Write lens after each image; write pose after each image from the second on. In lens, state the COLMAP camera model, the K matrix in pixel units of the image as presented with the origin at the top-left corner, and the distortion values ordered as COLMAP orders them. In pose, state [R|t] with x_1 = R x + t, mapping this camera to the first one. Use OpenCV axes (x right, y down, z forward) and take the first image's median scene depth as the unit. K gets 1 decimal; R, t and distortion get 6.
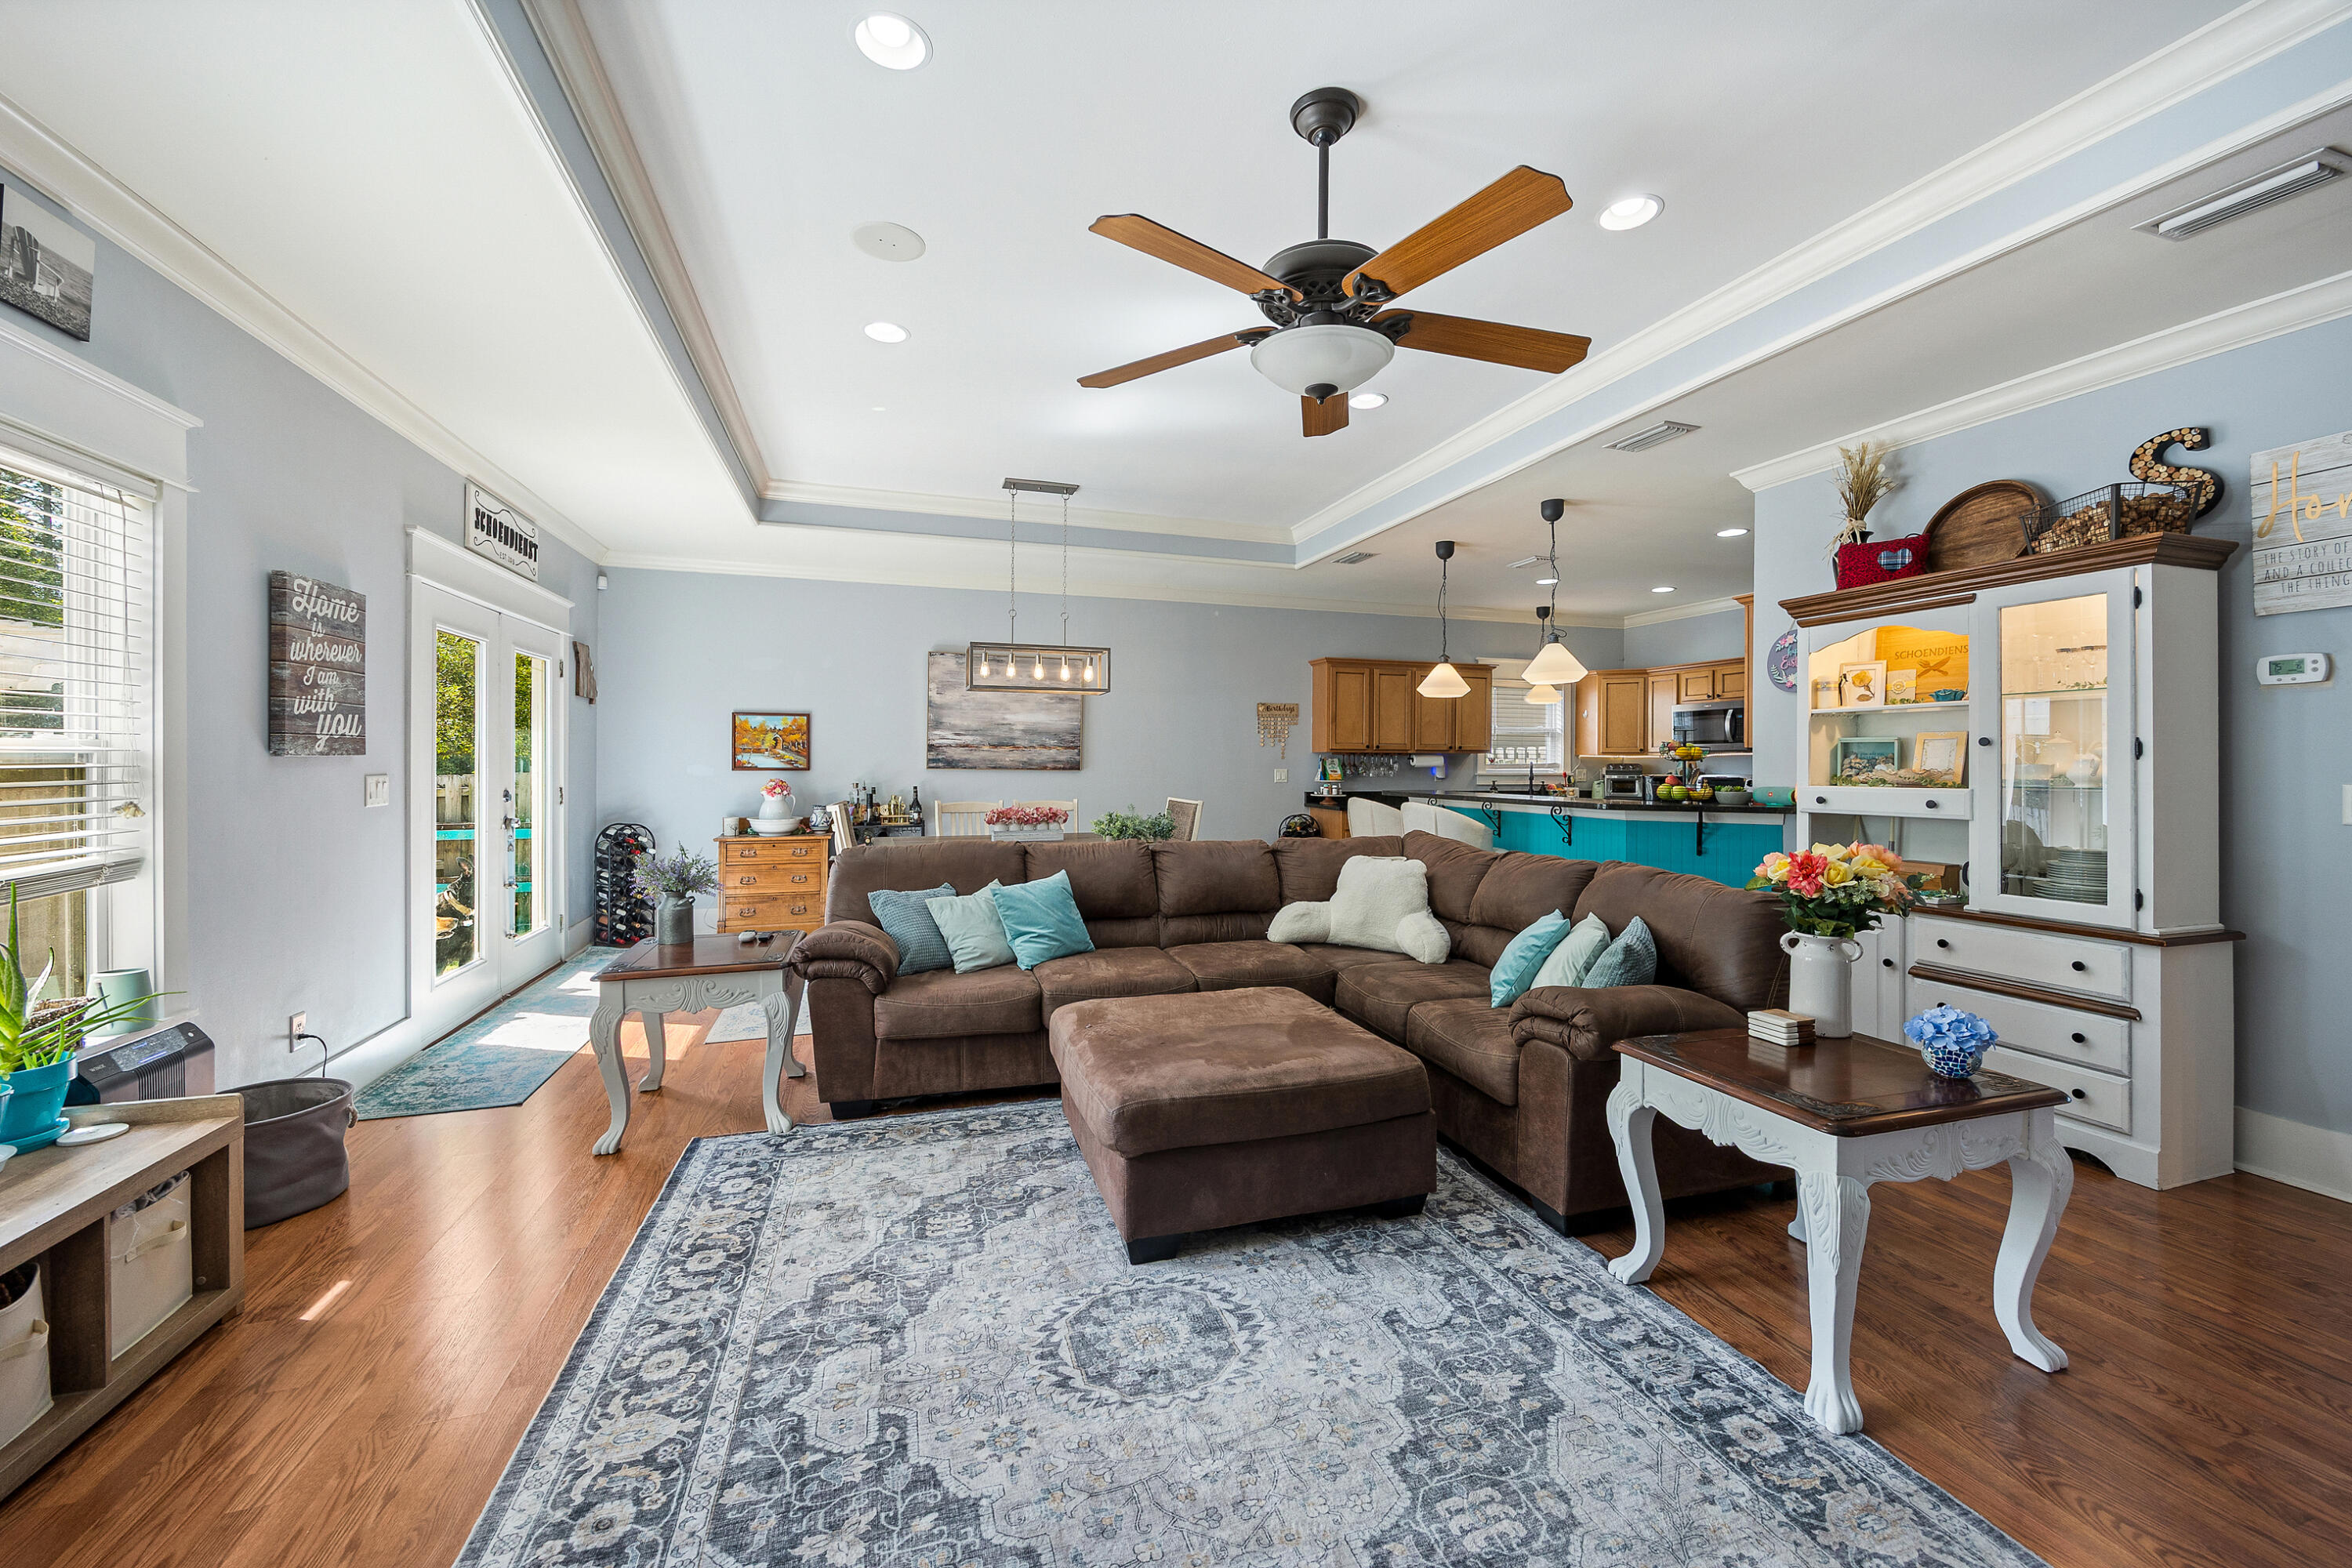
lens RADIAL K [[917.6, 0, 1172.0], [0, 917.6, 763.5], [0, 0, 1]] dist [-0.000925, -0.000051]
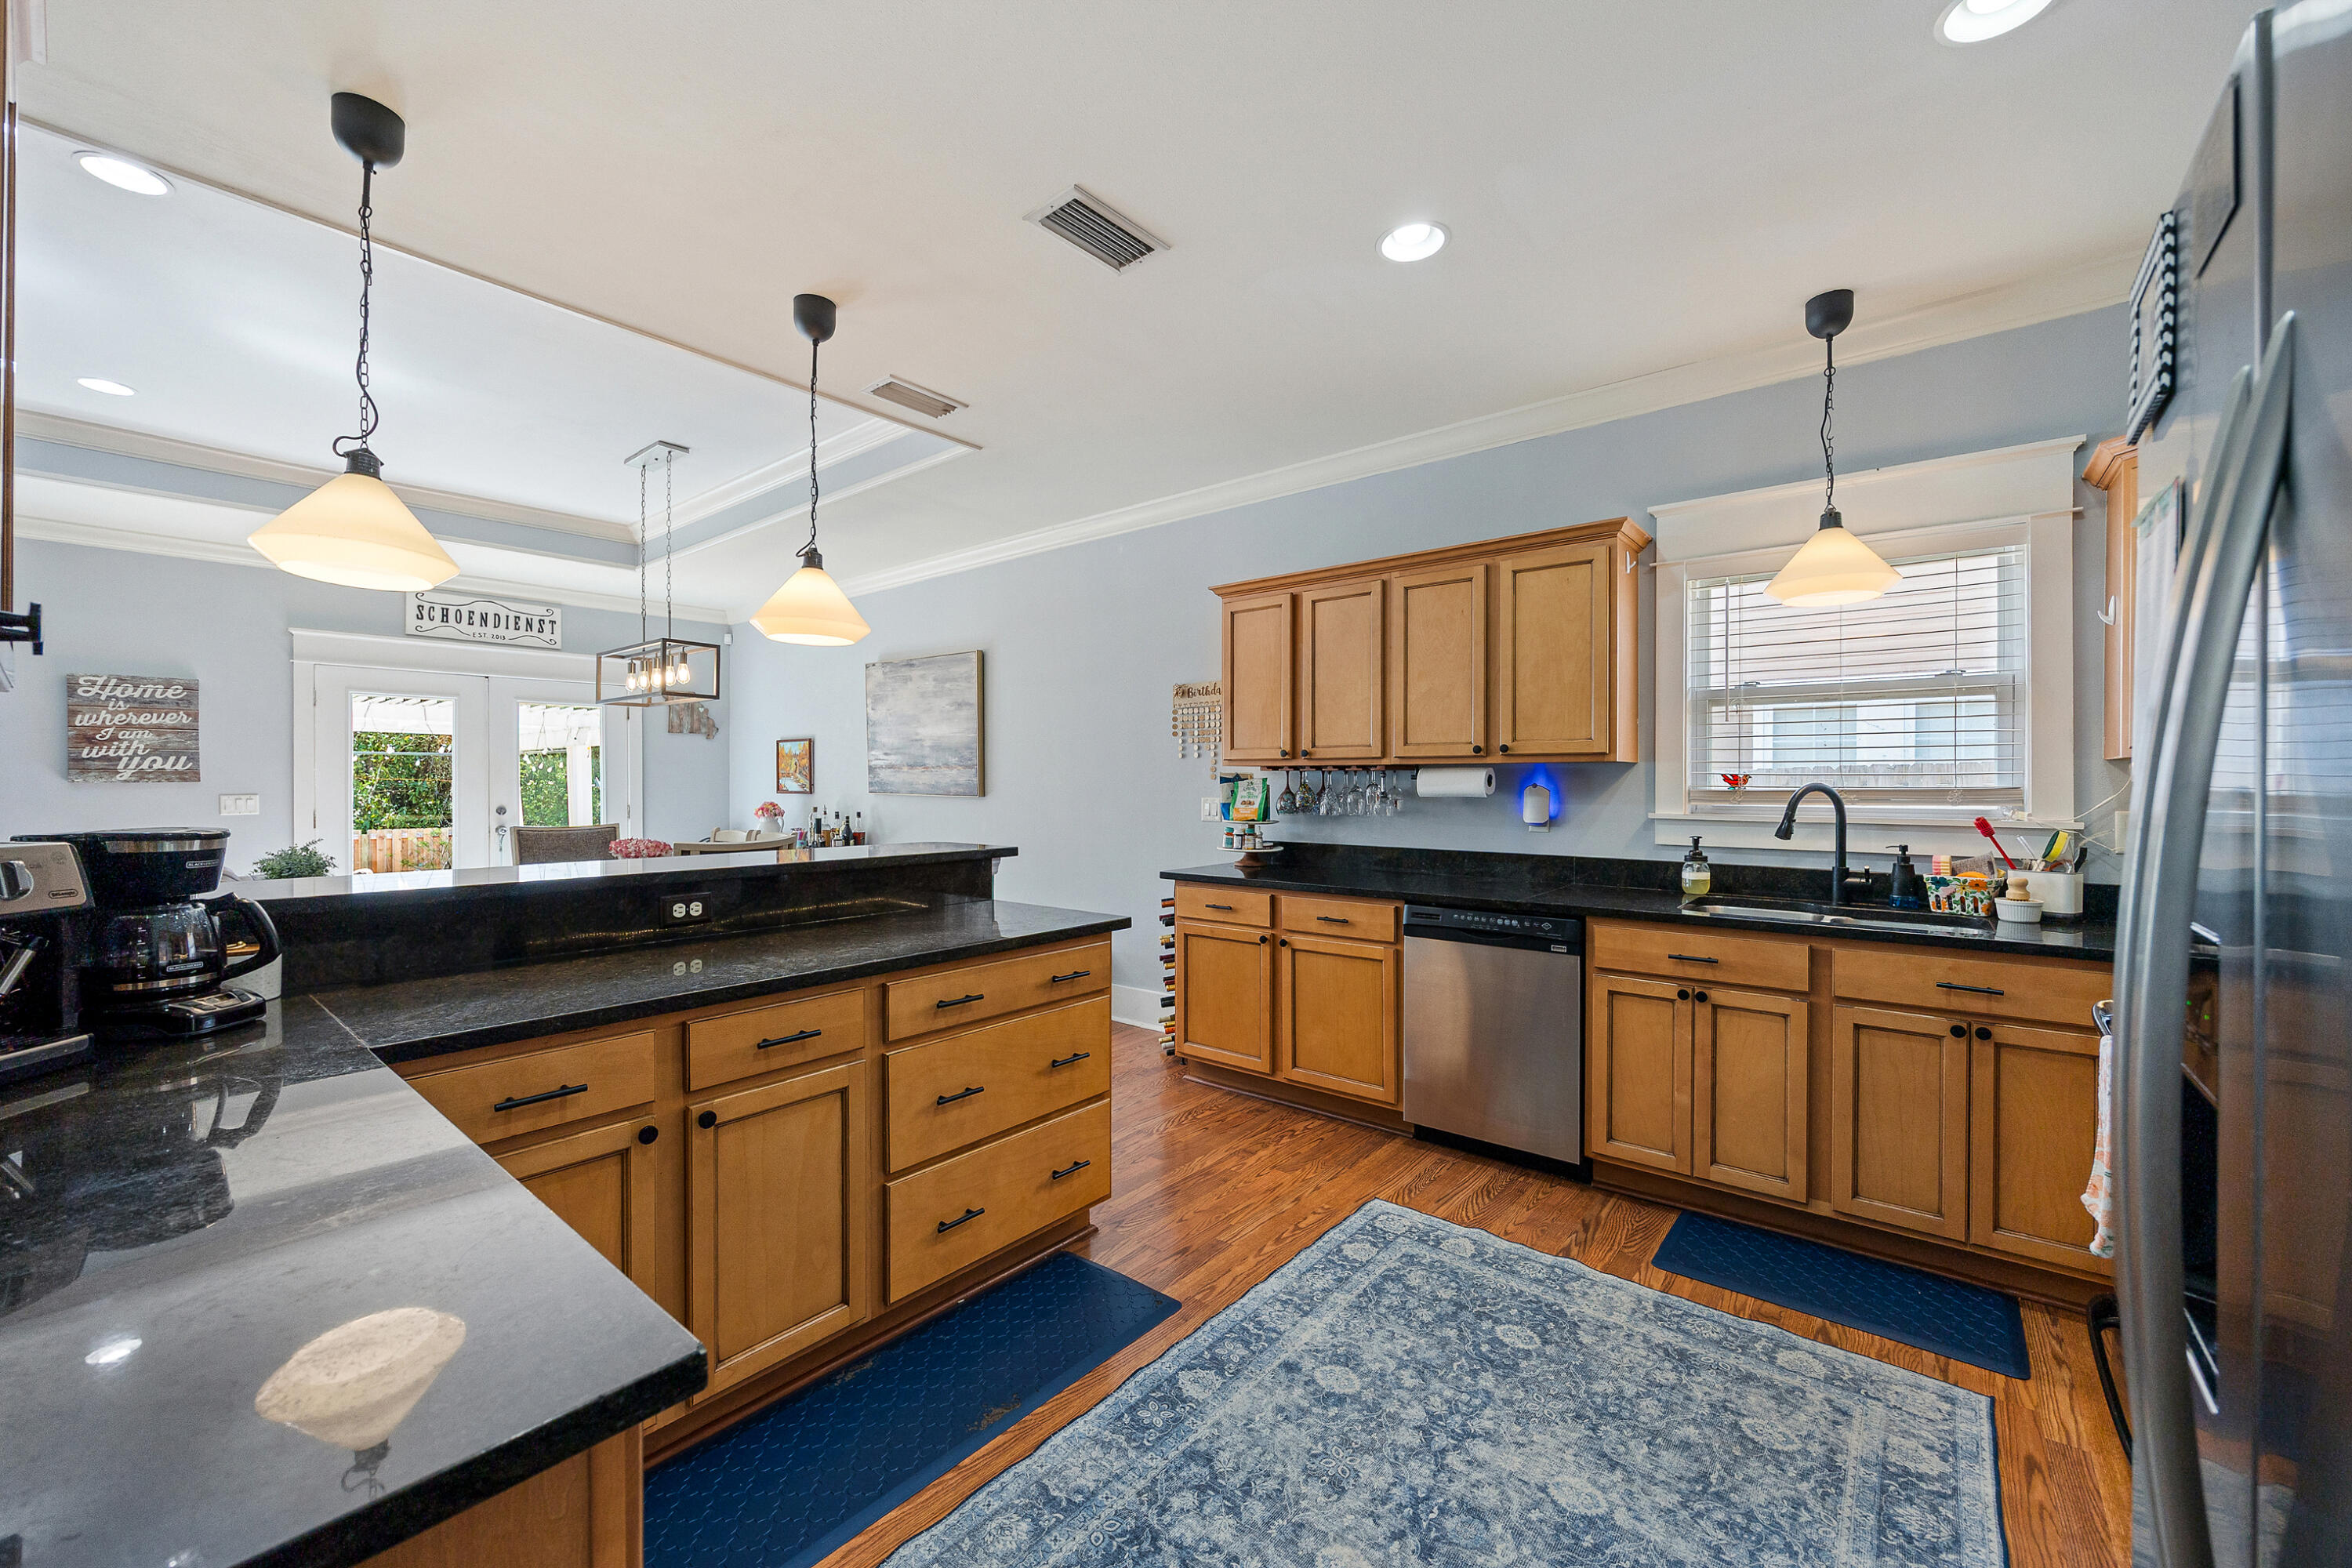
lens RADIAL K [[917.6, 0, 1179.3], [0, 917.6, 781.3], [0, 0, 1]] dist [-0.000925, -0.000051]
pose [[0.540741, -0.000328, -0.841189, 0.652633], [0.003635, 0.999991, 0.001947, -0.006014], [0.841181, -0.004111, 0.540738, 0.743490]]
